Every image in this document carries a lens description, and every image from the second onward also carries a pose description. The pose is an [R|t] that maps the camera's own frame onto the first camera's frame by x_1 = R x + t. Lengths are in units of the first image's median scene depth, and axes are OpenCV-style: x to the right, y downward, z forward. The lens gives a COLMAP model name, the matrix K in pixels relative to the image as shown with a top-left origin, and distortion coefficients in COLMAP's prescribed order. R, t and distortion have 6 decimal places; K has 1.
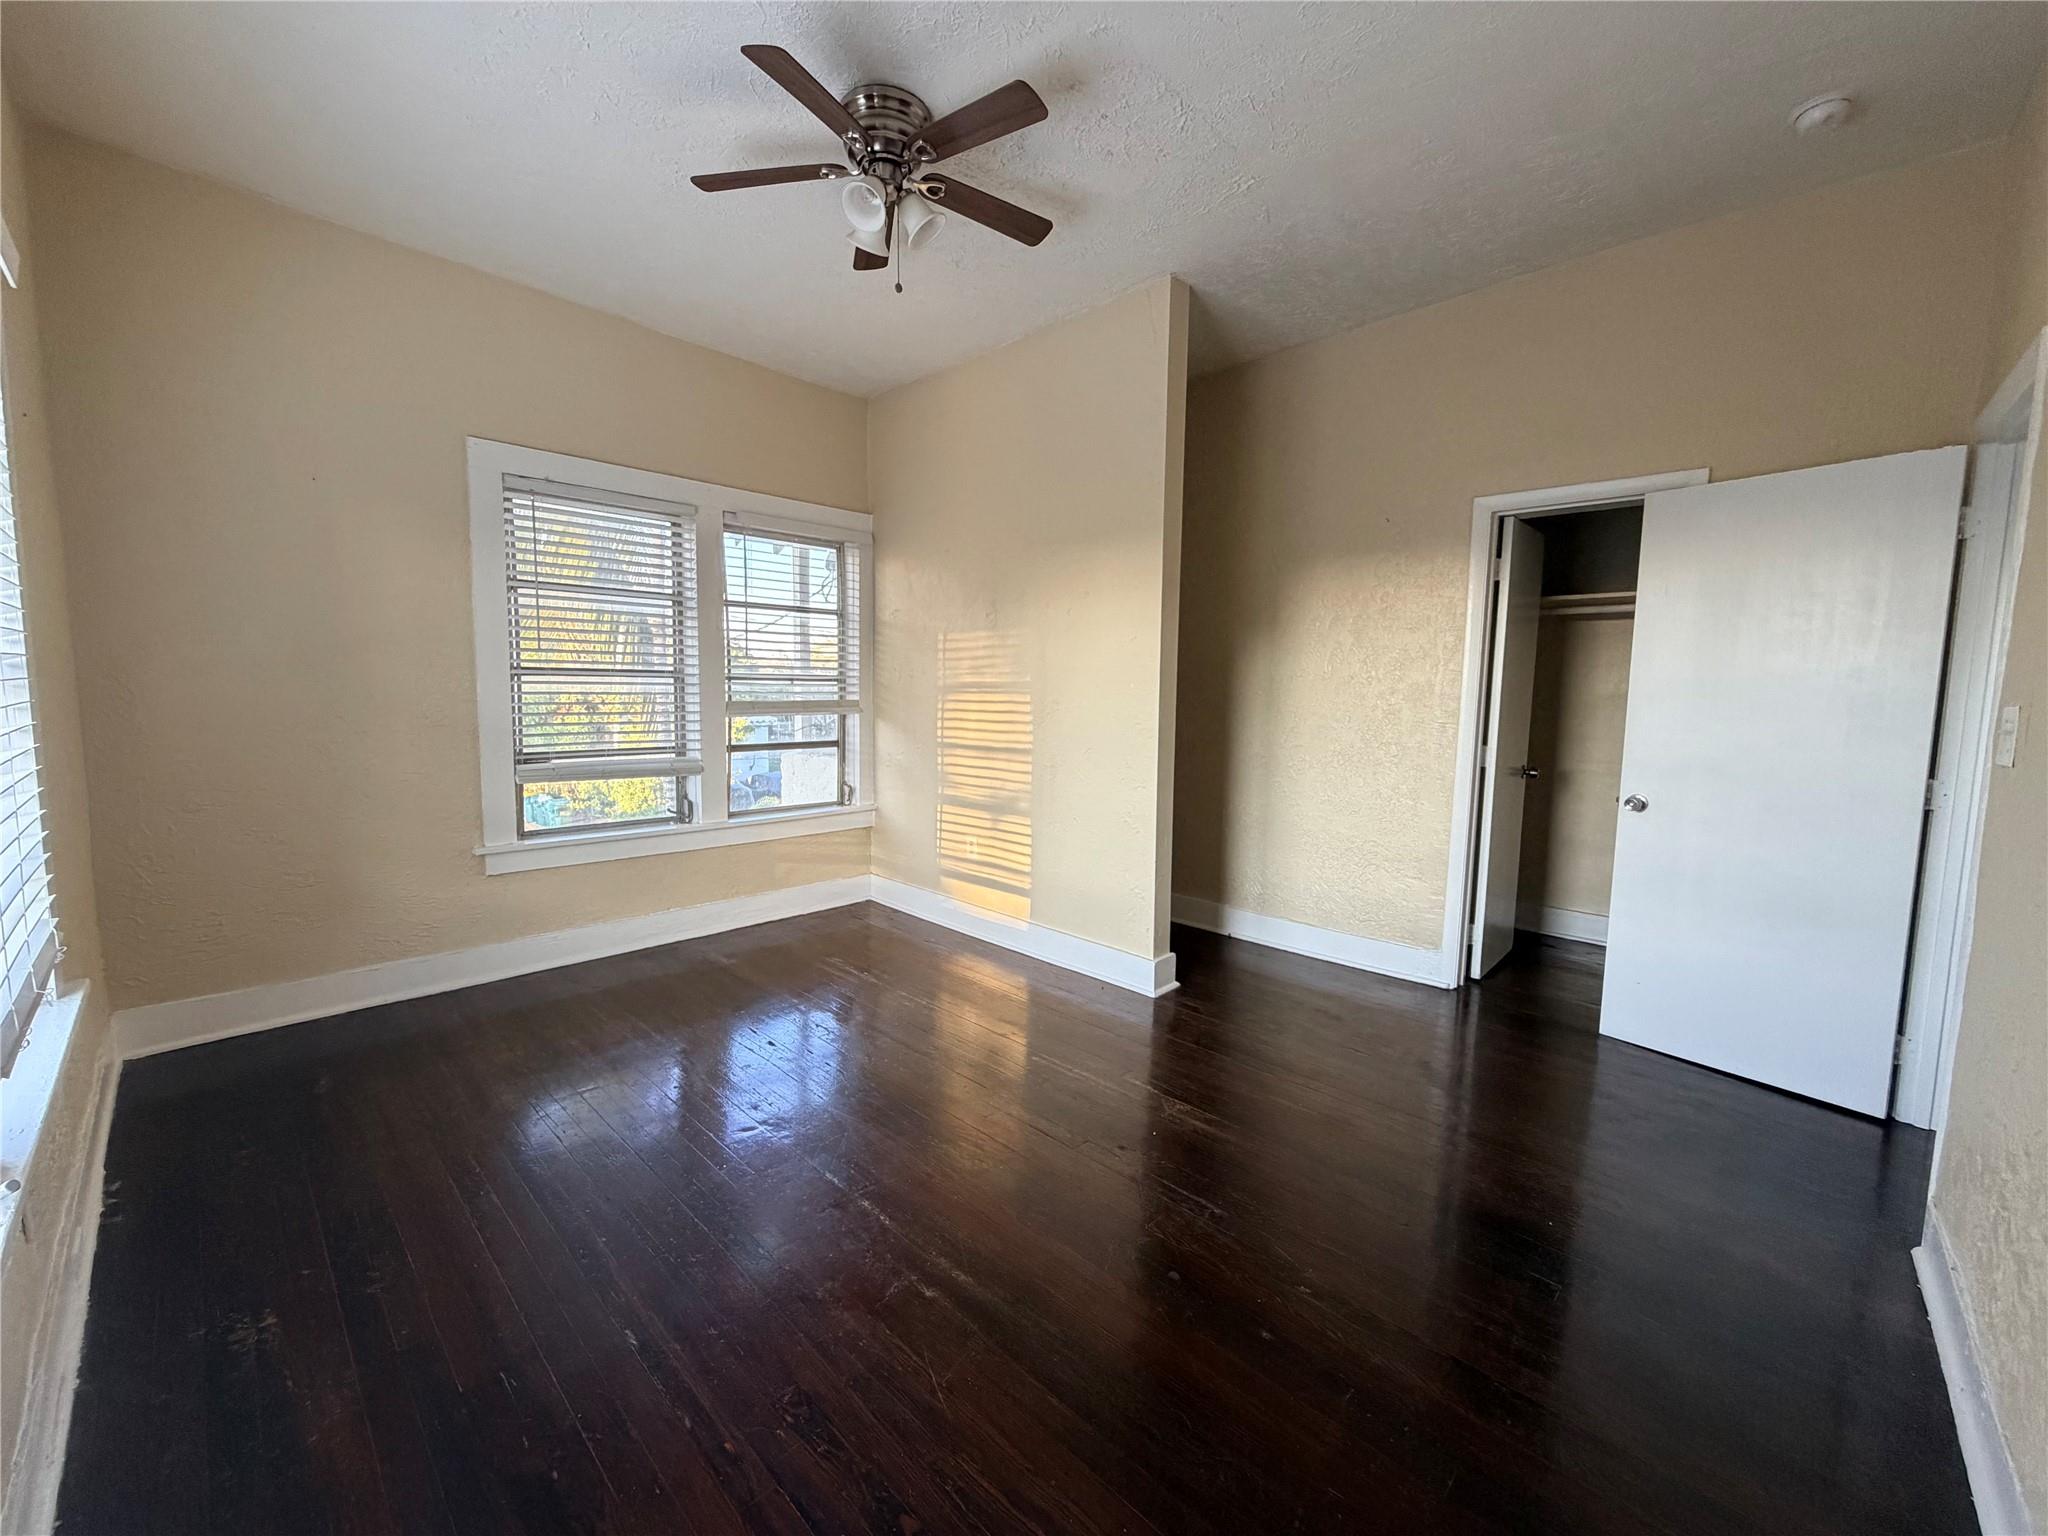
lens RADIAL K [[807.3, 0, 1014.5], [0, 807.3, 764.0], [0, 0, 1]] dist [0.010047, 0.000170]
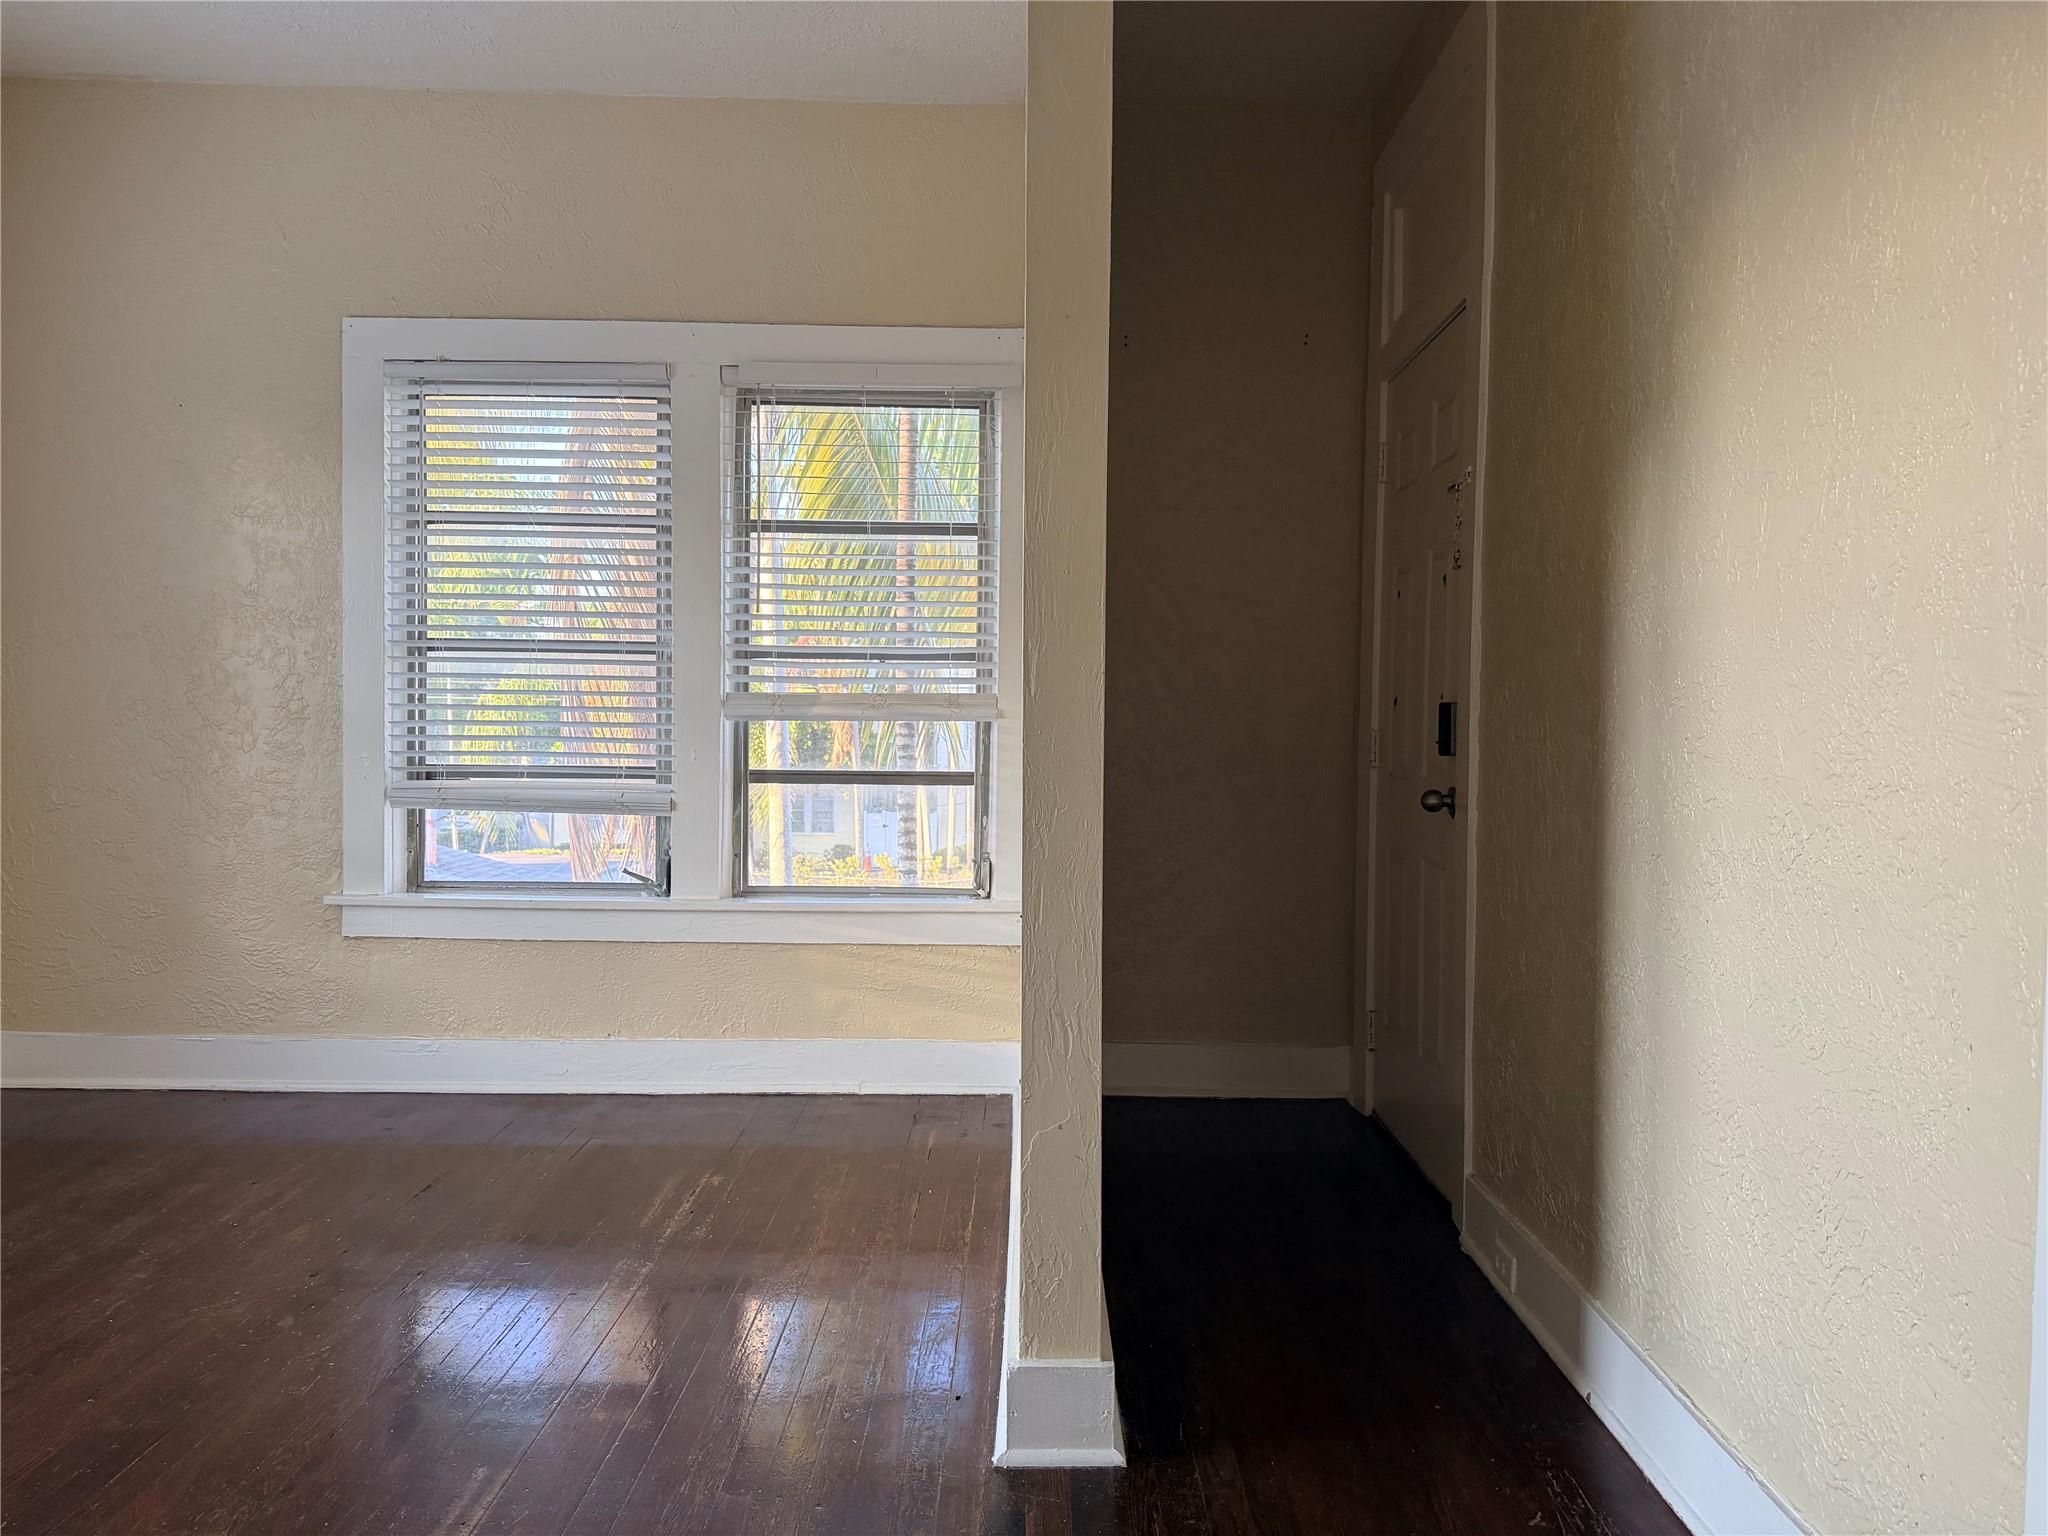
lens RADIAL K [[1477.0, 0, 1024.0], [0, 1477.0, 741.1], [0, 0, 1]] dist [-0.006699, -0.001806]
pose [[0.742831, 0.039643, -0.668305, 0.517708], [-0.070175, 0.997357, -0.018839, -0.038828], [0.665791, 0.060892, 0.743649, 0.363997]]
